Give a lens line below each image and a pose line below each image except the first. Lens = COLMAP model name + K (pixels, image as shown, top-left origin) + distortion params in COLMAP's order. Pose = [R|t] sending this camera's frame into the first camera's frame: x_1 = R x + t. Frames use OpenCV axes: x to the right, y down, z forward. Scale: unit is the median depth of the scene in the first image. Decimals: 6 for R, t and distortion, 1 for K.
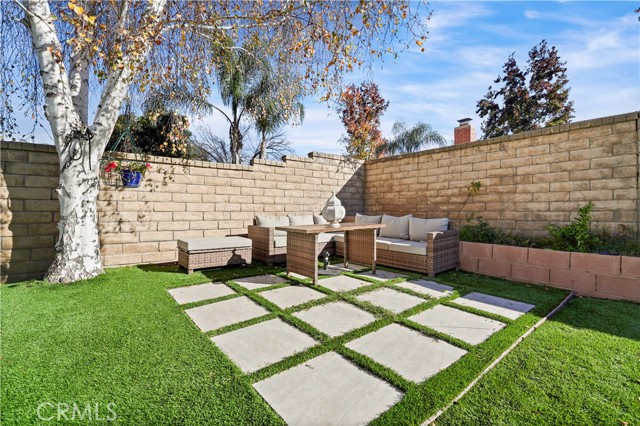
lens RADIAL K [[285.1, 0, 325.9], [0, 285.1, 208.3], [0, 0, 1]] dist [-0.004740, -0.000481]
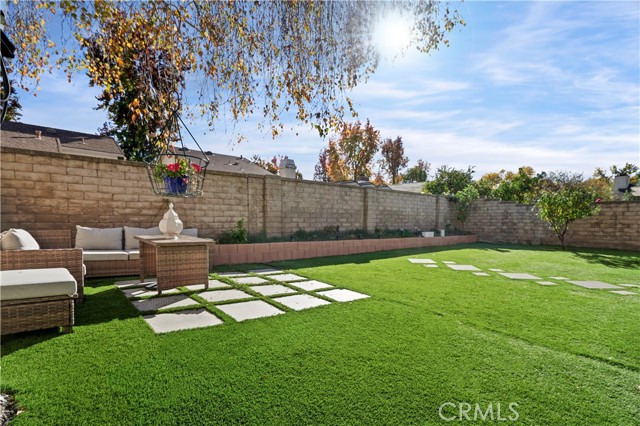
lens RADIAL K [[292.4, 0, 319.7], [0, 292.4, 217.7], [0, 0, 1]] dist [-0.006585, 0.001000]
pose [[0.022244, 0.010883, 0.999693, -0.765261], [-0.017551, 0.999791, -0.010494, -0.009035], [-0.999599, -0.017312, 0.022430, 0.326094]]
